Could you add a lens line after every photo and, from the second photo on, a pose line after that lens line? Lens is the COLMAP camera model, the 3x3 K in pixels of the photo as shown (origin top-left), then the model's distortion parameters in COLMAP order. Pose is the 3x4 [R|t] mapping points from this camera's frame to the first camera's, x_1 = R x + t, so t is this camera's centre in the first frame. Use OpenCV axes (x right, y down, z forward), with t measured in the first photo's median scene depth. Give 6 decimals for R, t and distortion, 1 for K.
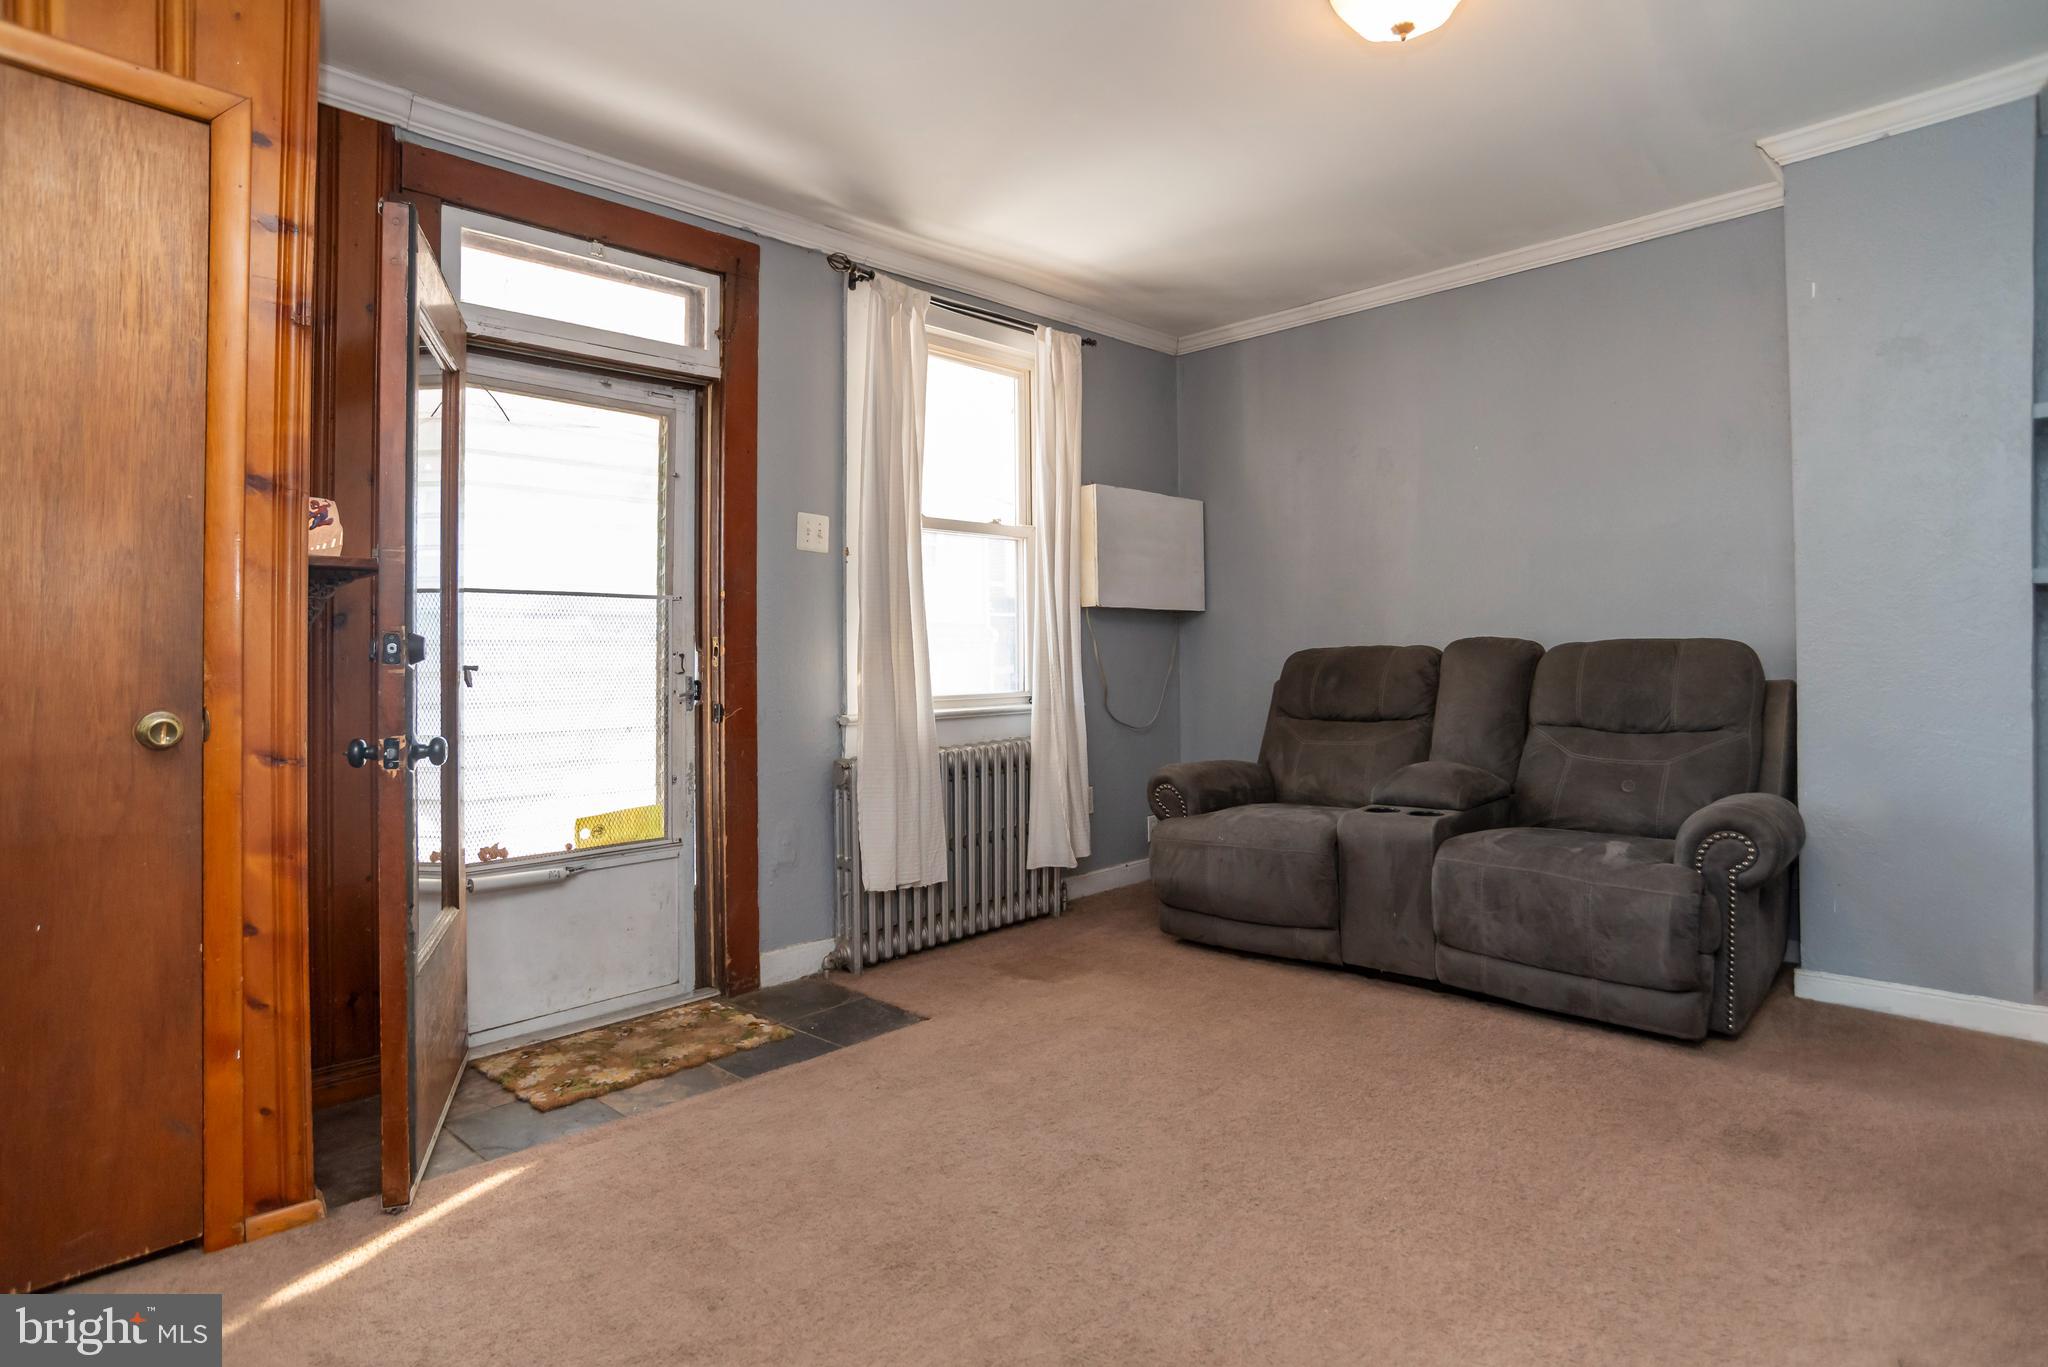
lens RADIAL K [[1060.0, 0, 1032.7], [0, 1060.0, 624.2], [0, 0, 1]] dist [-0.045185, 0.000095]
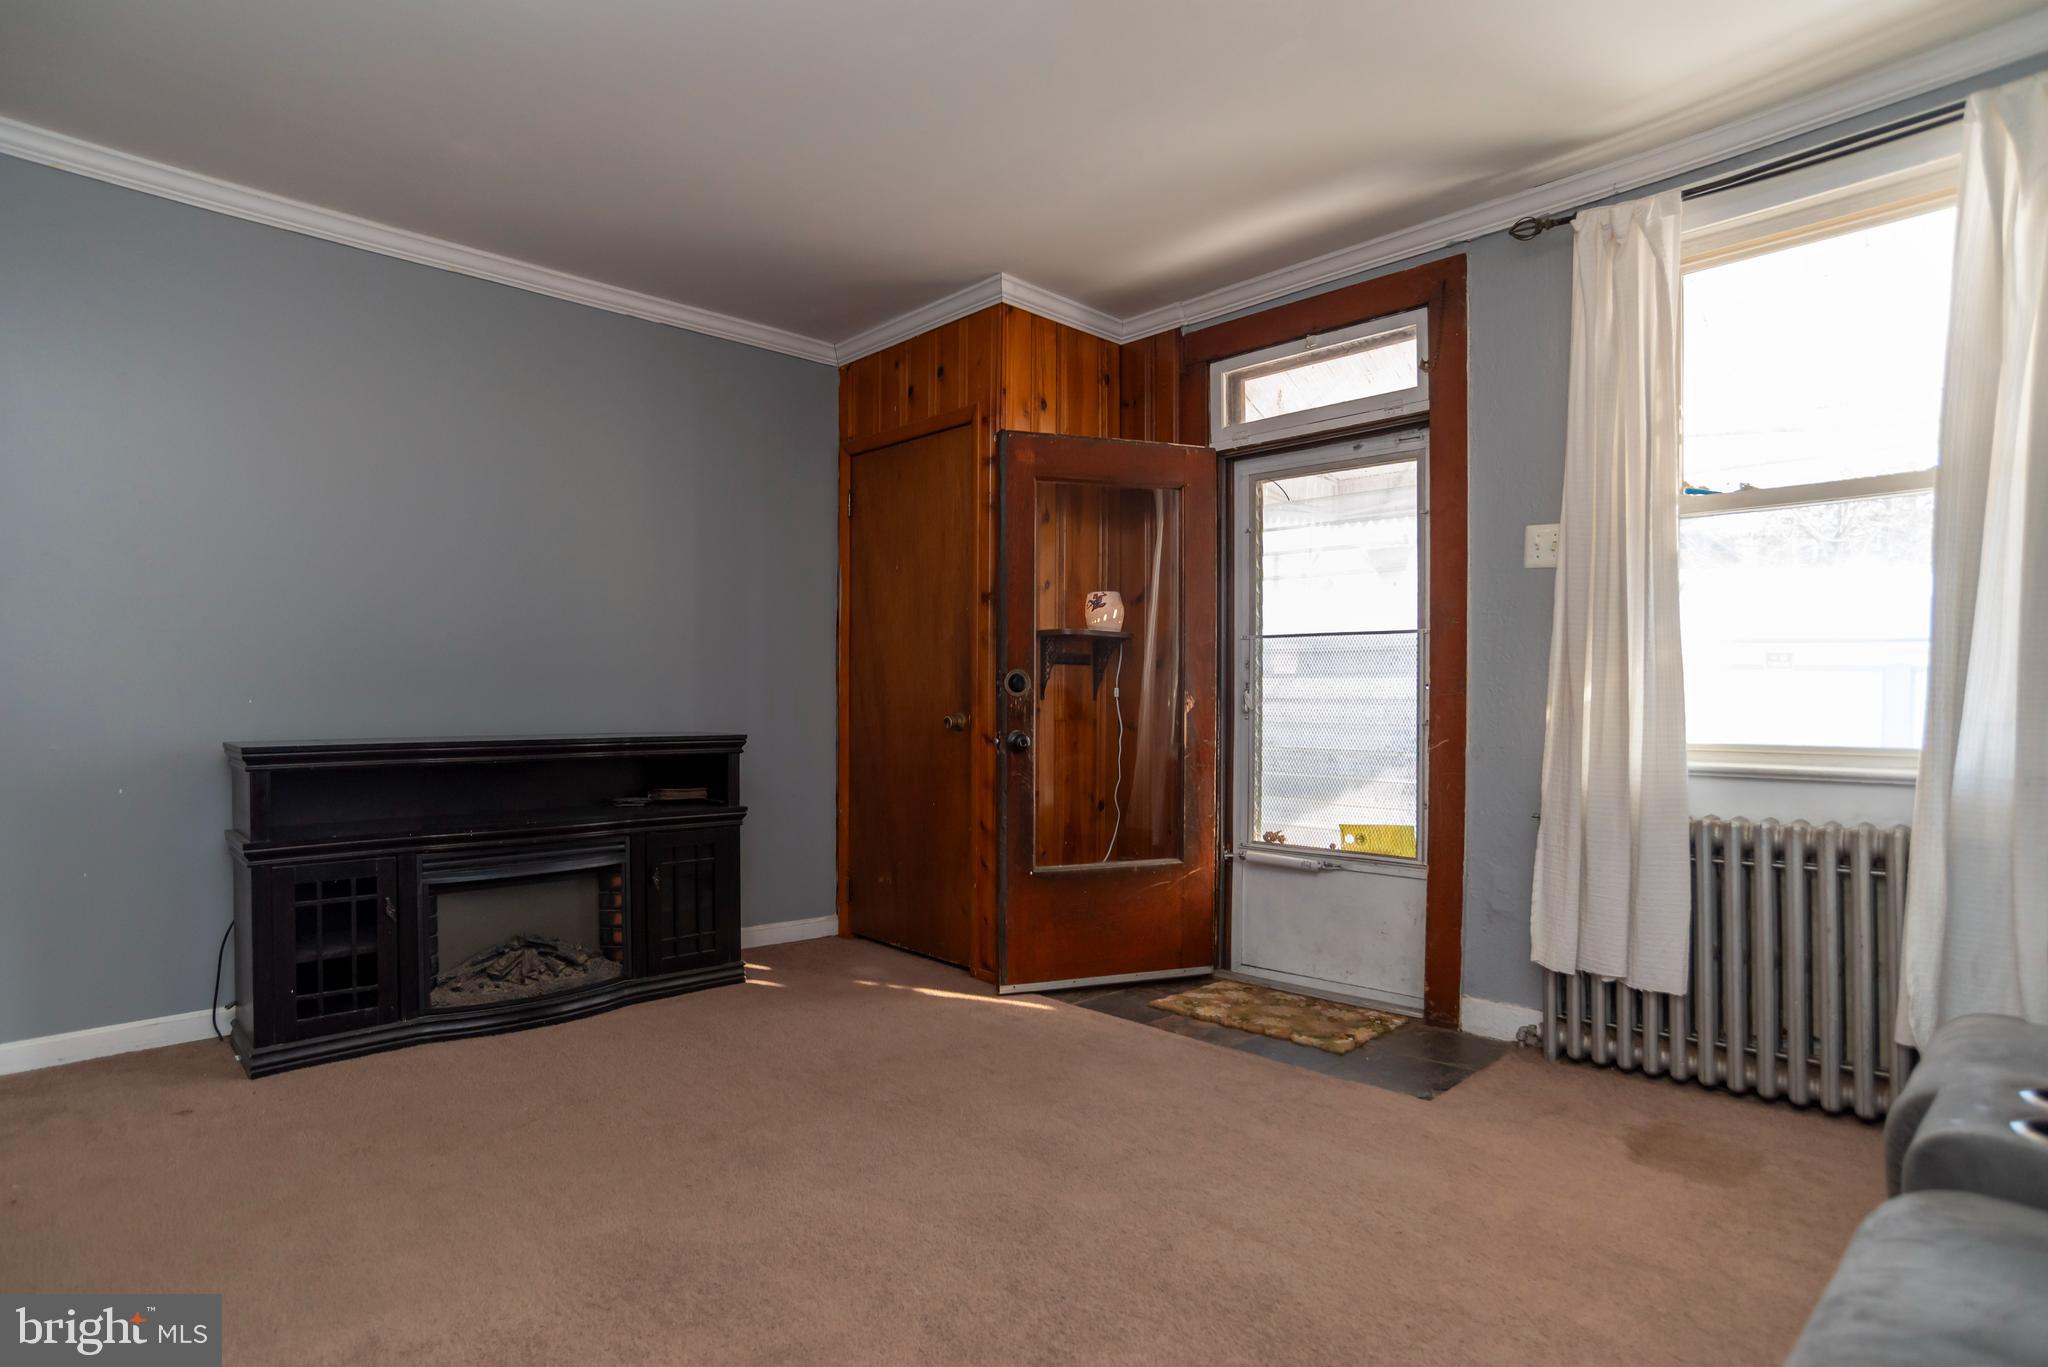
lens RADIAL K [[1069.6, 0, 1022.1], [0, 1069.6, 687.5], [0, 0, 1]] dist [-0.044056, 0.001718]
pose [[-0.024256, 0.008788, -0.999667, 0.769909], [0.034180, 0.999384, 0.007956, 0.009478], [0.999121, -0.033976, -0.024542, 0.675568]]
